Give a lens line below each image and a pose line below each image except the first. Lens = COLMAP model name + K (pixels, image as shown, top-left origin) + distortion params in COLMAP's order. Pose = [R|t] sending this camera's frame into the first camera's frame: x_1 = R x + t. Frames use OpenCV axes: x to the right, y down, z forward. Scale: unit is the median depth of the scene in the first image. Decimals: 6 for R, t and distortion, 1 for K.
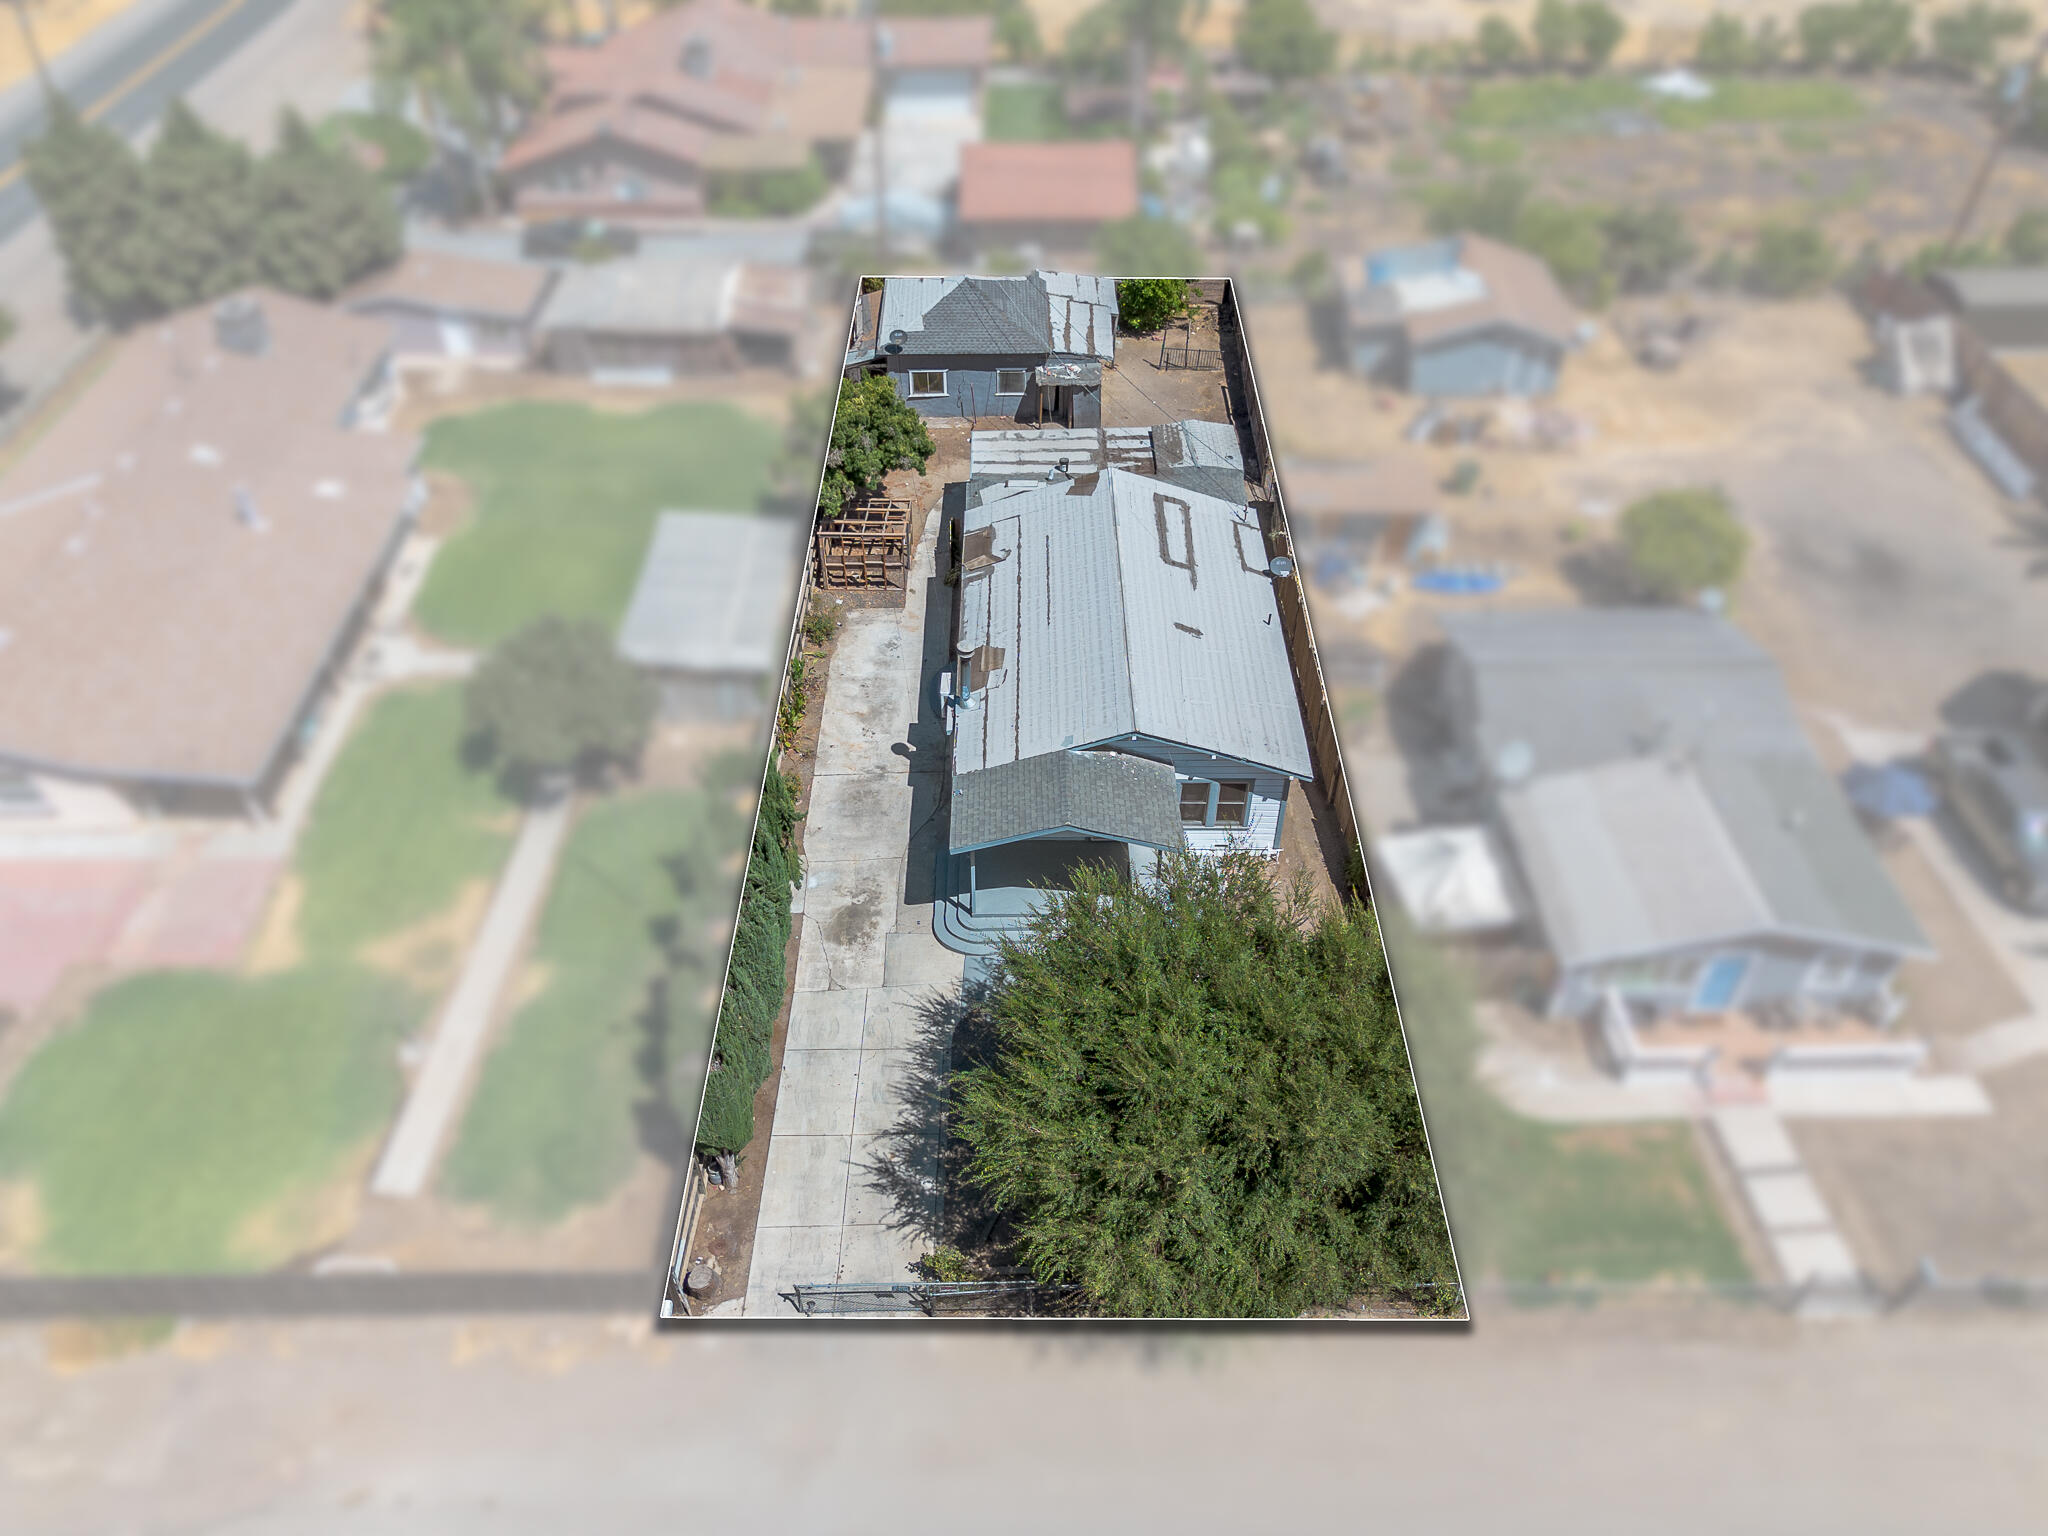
lens RADIAL K [[1456.8, 0, 1019.1], [0, 1456.8, 765.1], [0, 0, 1]] dist [0.093854, -0.109371]
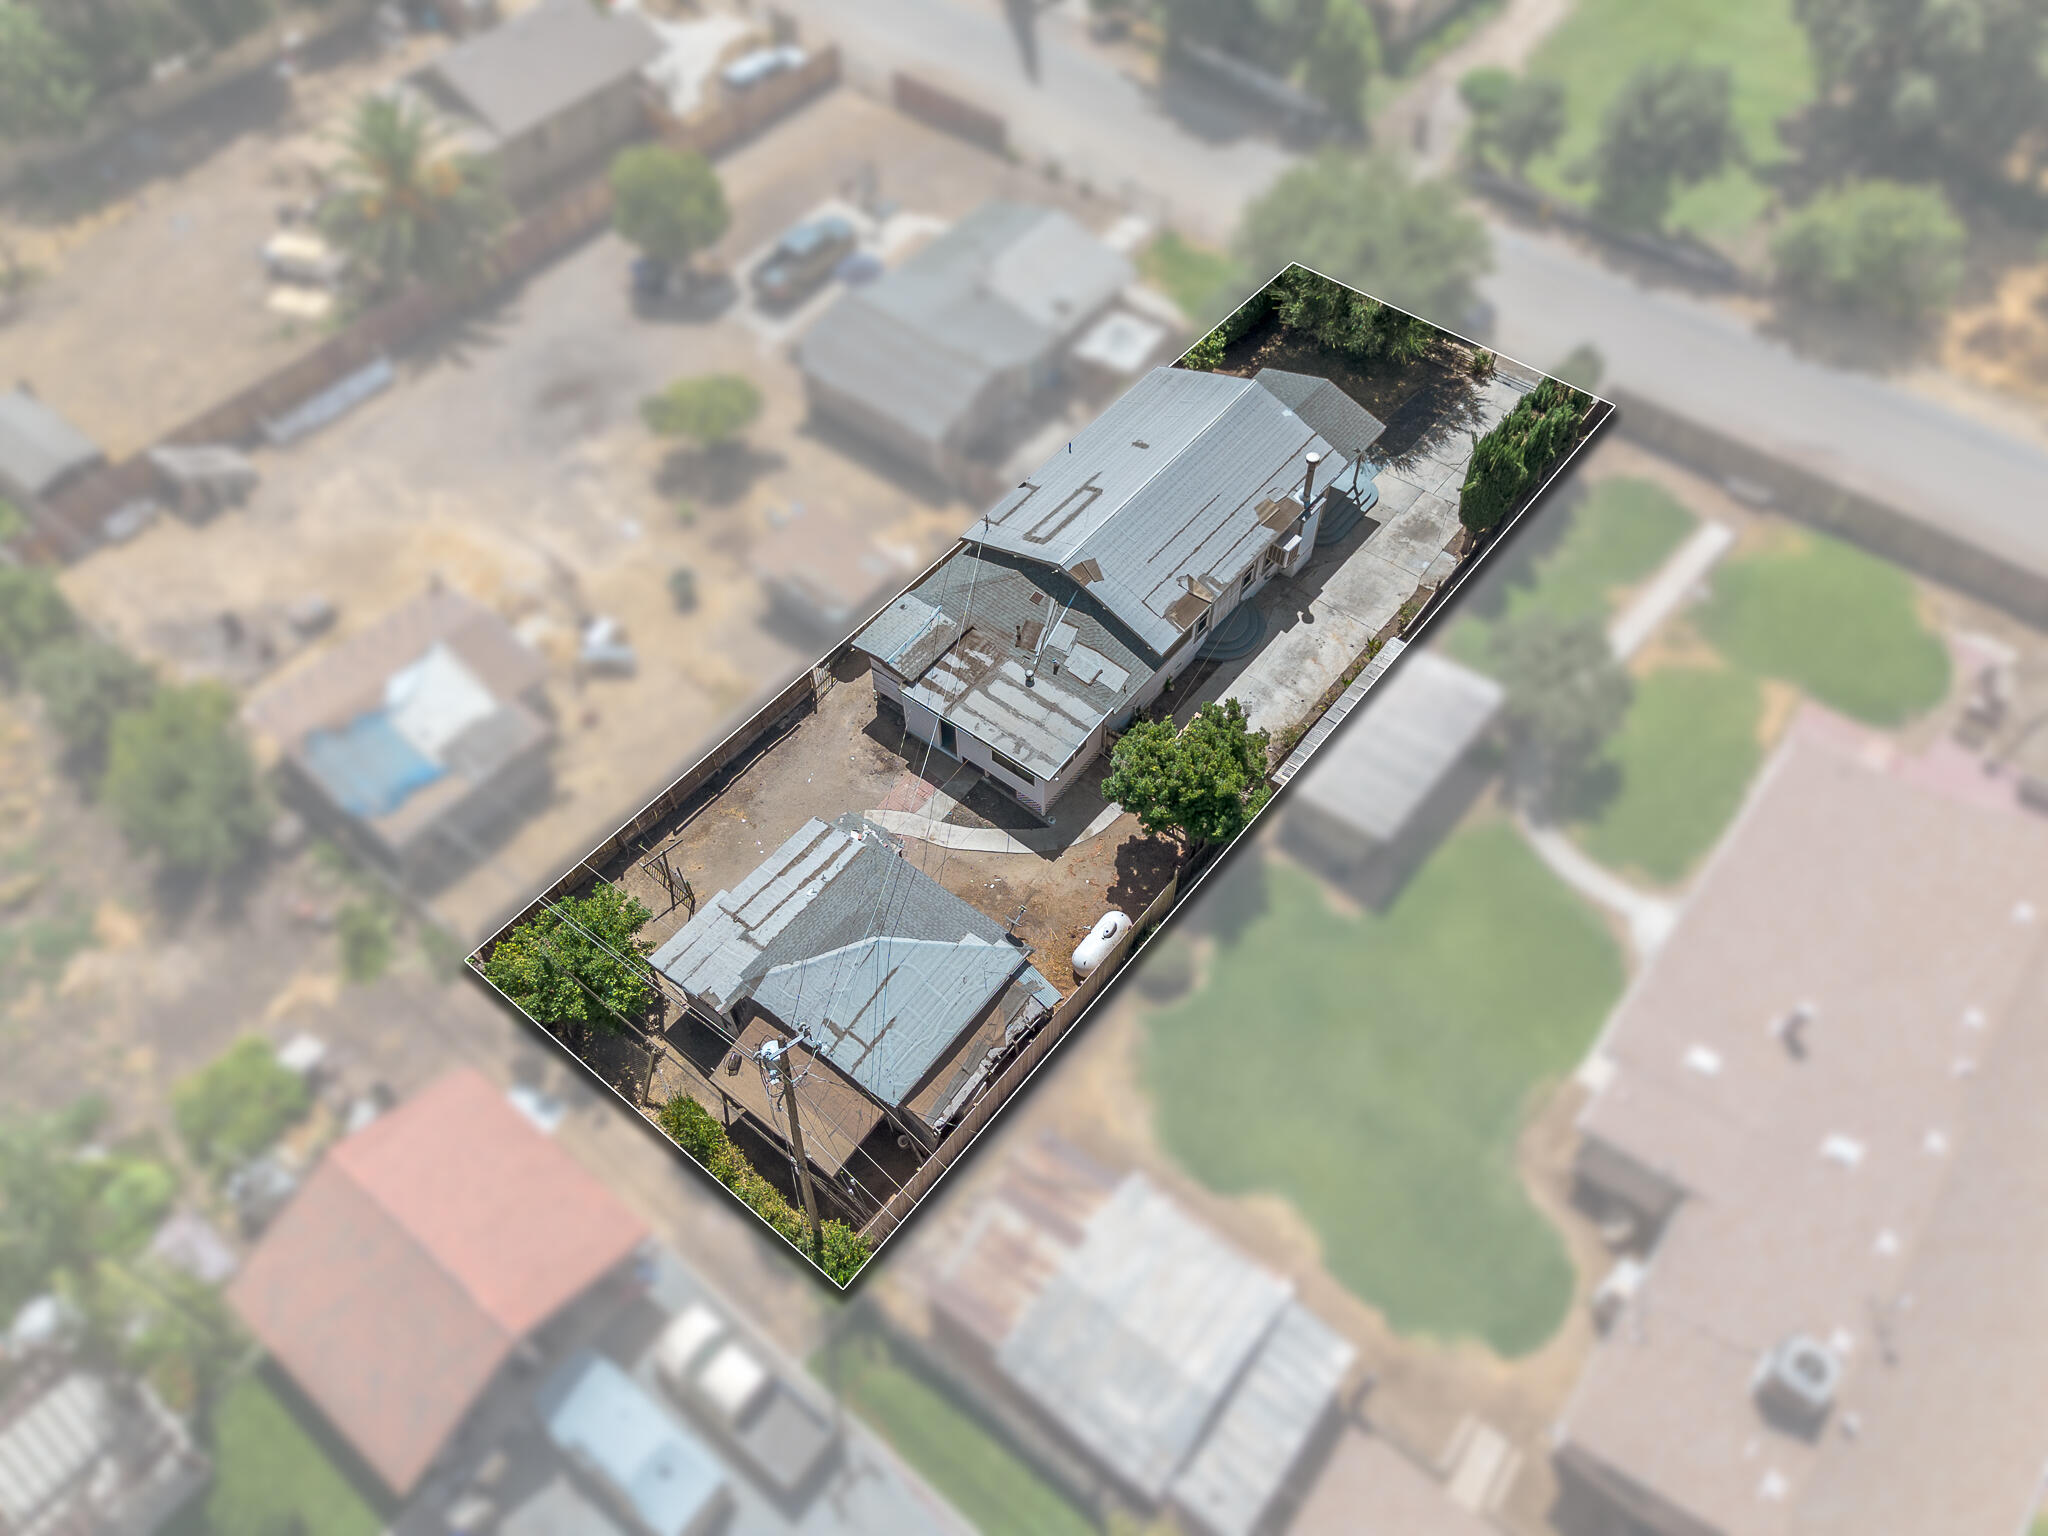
lens RADIAL K [[1456.8, 0, 1019.1], [0, 1456.8, 765.1], [0, 0, 1]] dist [0.093854, -0.109371]
pose [[-0.774702, -0.506418, 0.378651, -0.470772], [0.436946, 0.004119, 0.899478, -1.381026], [-0.457072, 0.862278, 0.218087, 1.005496]]
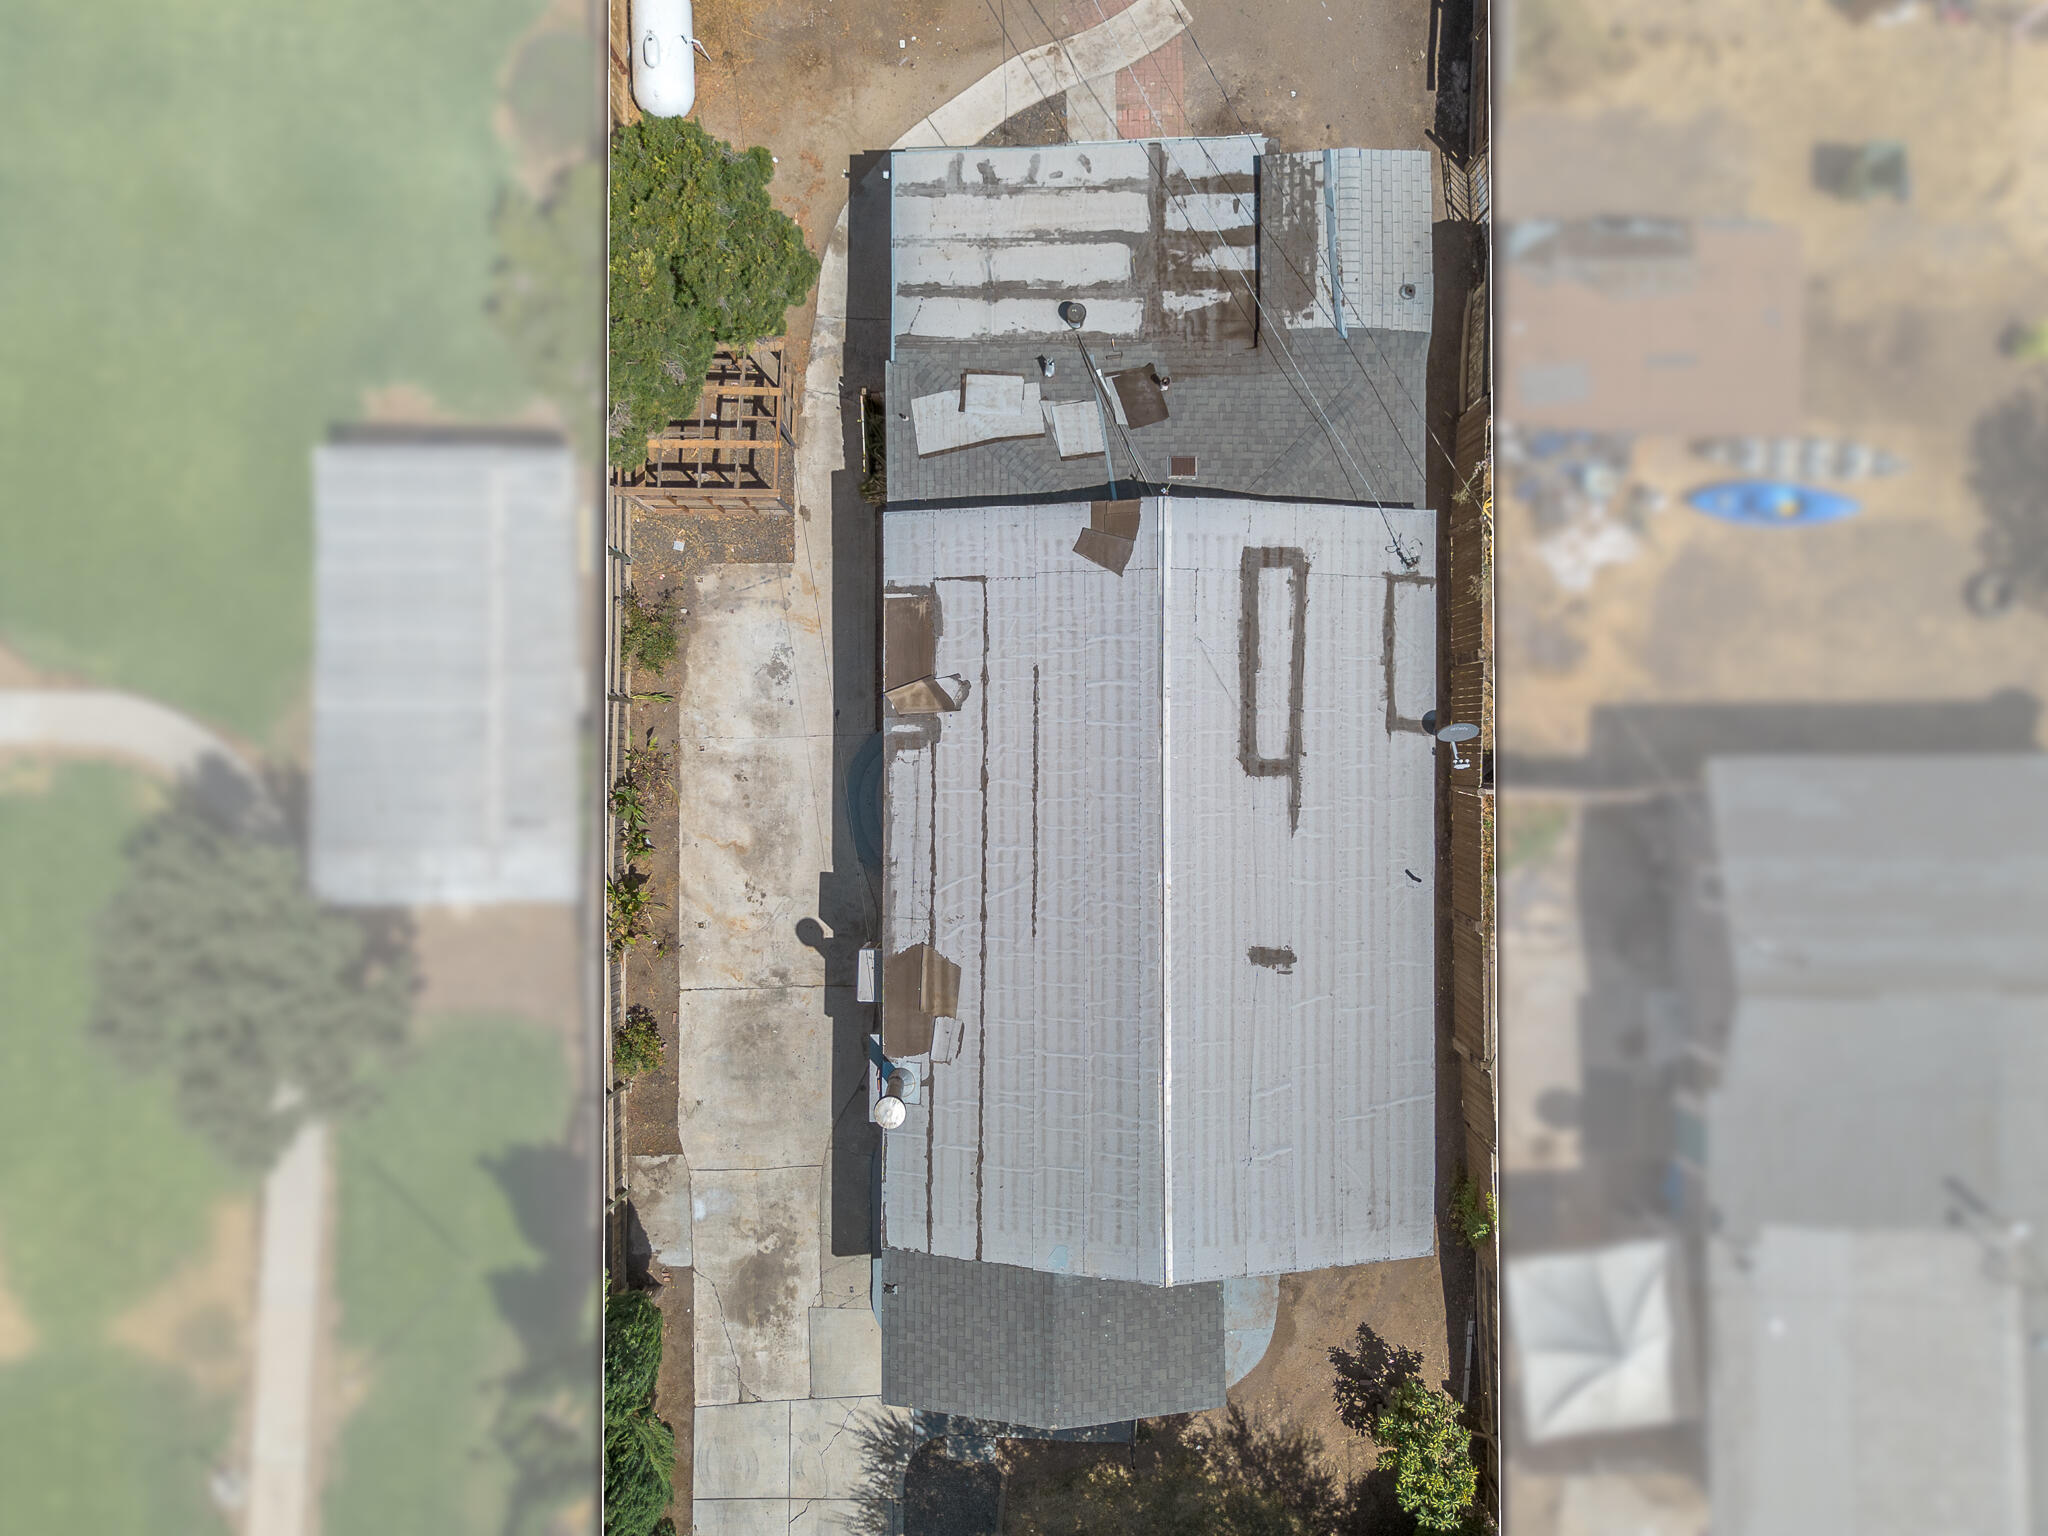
lens RADIAL K [[1455.3, 0, 1024.0], [0, 1455.3, 768.0], [0, 0, 1]] dist [0.074334, -0.081663]
pose [[0.999970, 0.003334, -0.006975, 0.020151], [0.002938, 0.670622, 0.741793, -0.574691], [0.007151, -0.741792, 0.670592, 0.659414]]
